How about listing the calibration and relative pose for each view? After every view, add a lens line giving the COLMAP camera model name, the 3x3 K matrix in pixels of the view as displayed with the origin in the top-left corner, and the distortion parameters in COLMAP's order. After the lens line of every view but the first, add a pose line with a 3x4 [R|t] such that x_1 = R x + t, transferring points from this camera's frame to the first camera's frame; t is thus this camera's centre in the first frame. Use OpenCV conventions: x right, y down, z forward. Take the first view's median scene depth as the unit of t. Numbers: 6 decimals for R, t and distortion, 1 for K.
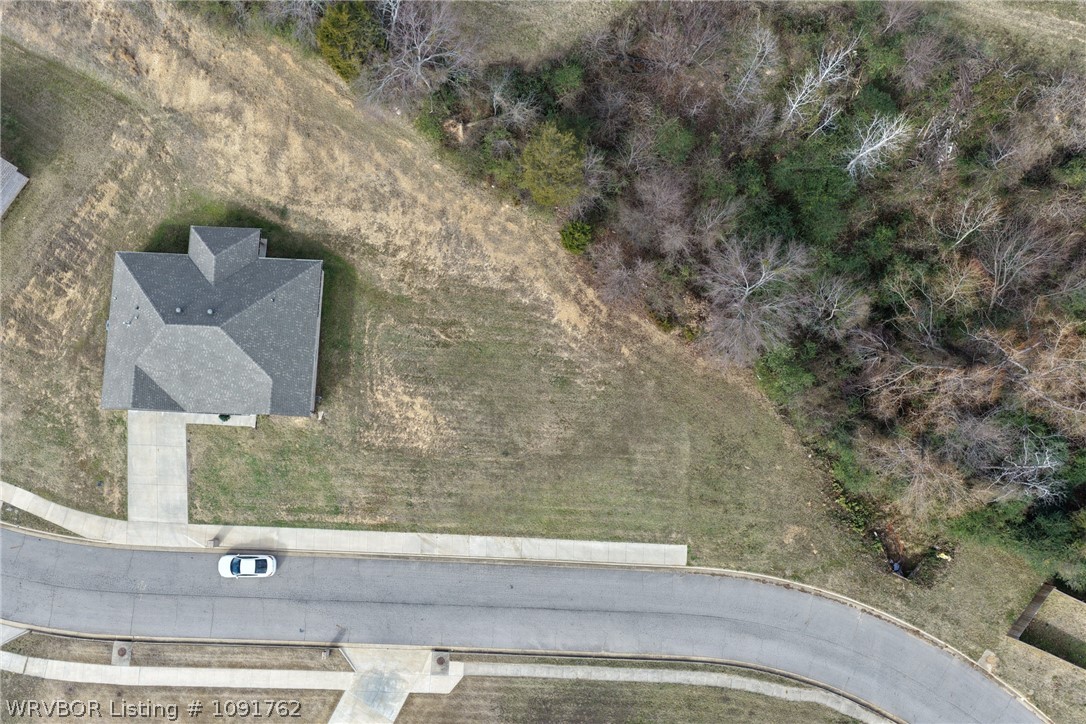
lens RADIAL K [[903.2, 0, 541.6], [0, 903.2, 366.8], [0, 0, 1]] dist [-0.011372, 0.038895]
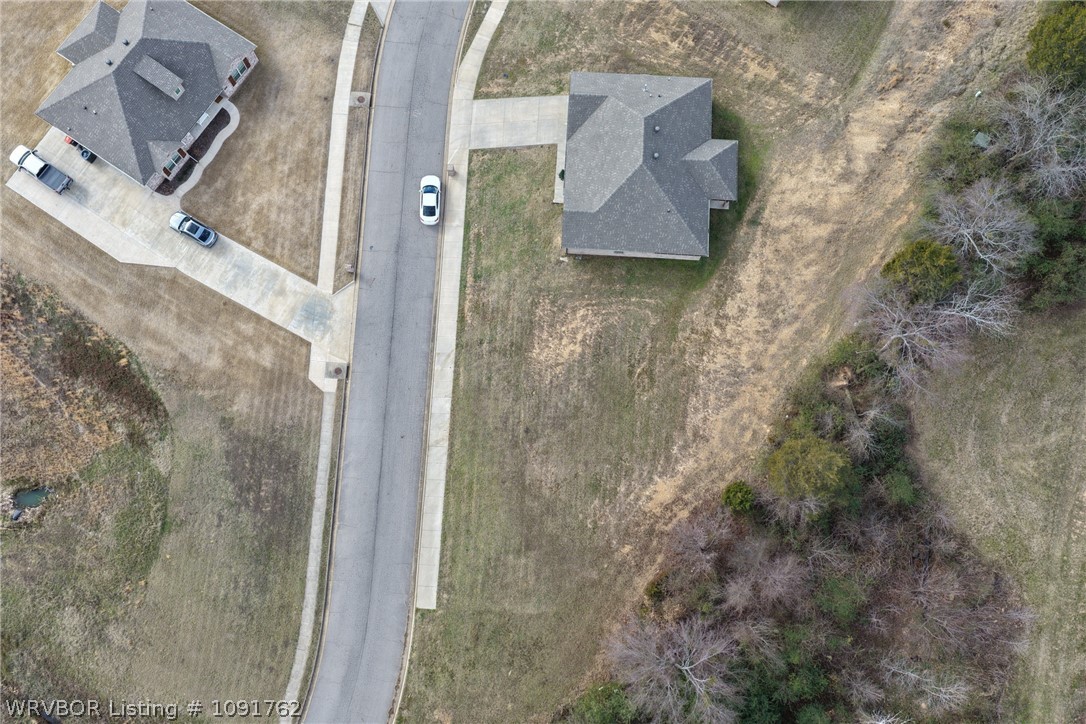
lens RADIAL K [[903.2, 0, 545.2], [0, 903.2, 366.7], [0, 0, 1]] dist [-0.011372, 0.038895]
pose [[-0.010347, 0.979963, -0.198908, 0.096464], [-0.994430, 0.010782, 0.104849, -0.035508], [0.104893, 0.198885, 0.974393, -0.032535]]
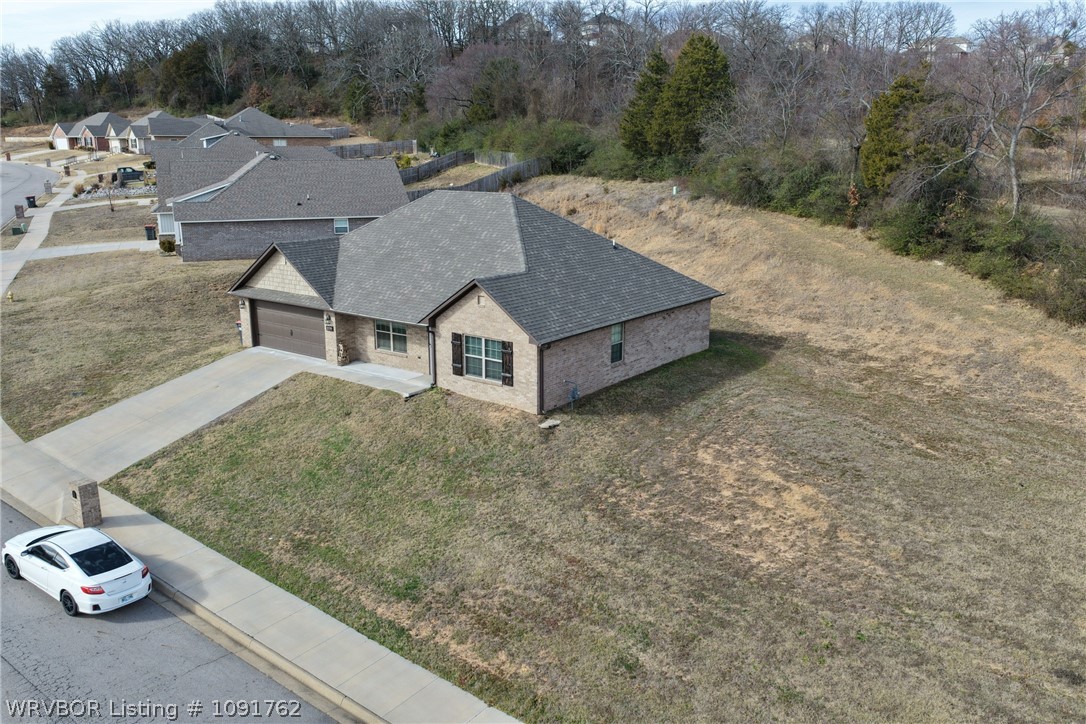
lens RADIAL K [[903.2, 0, 543.5], [0, 903.2, 364.2], [0, 0, 1]] dist [-0.011372, 0.038895]
pose [[0.823054, 0.142987, -0.549669, -0.035136], [-0.565626, 0.294058, -0.770453, 0.346372], [0.051470, 0.945031, 0.322903, 0.840533]]
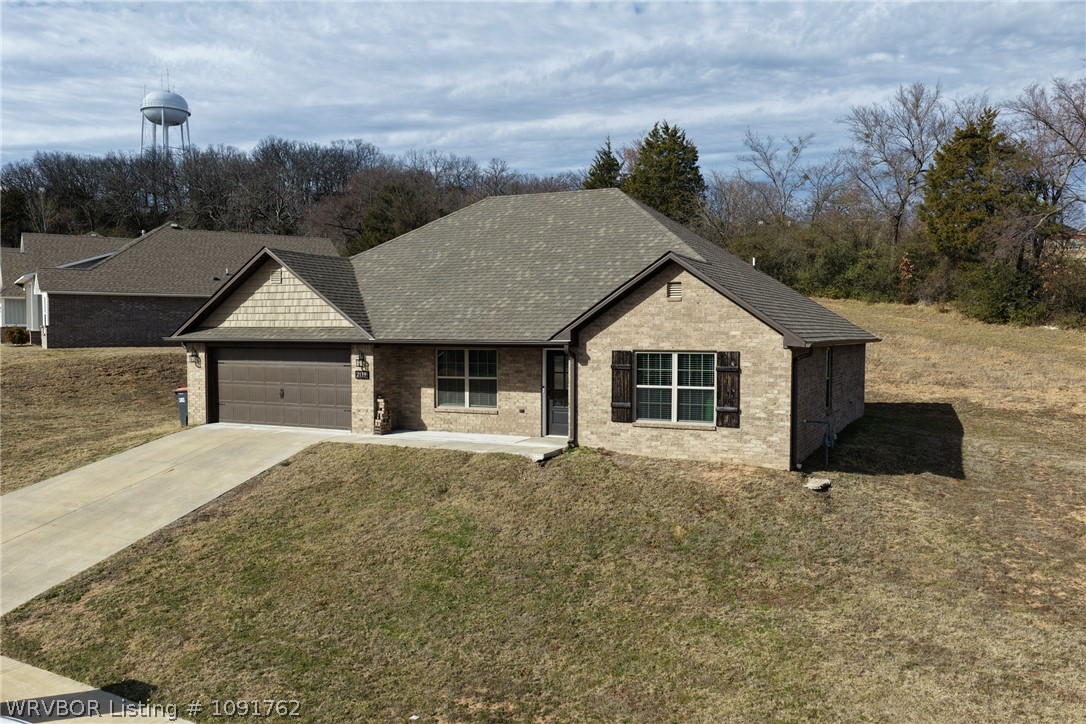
lens RADIAL K [[903.2, 0, 547.8], [0, 903.2, 364.4], [0, 0, 1]] dist [-0.011372, 0.038895]
pose [[0.919016, 0.026457, -0.393332, -0.216322], [-0.393057, 0.138105, -0.909084, 0.284142], [0.030269, 0.990064, 0.137320, 0.926843]]
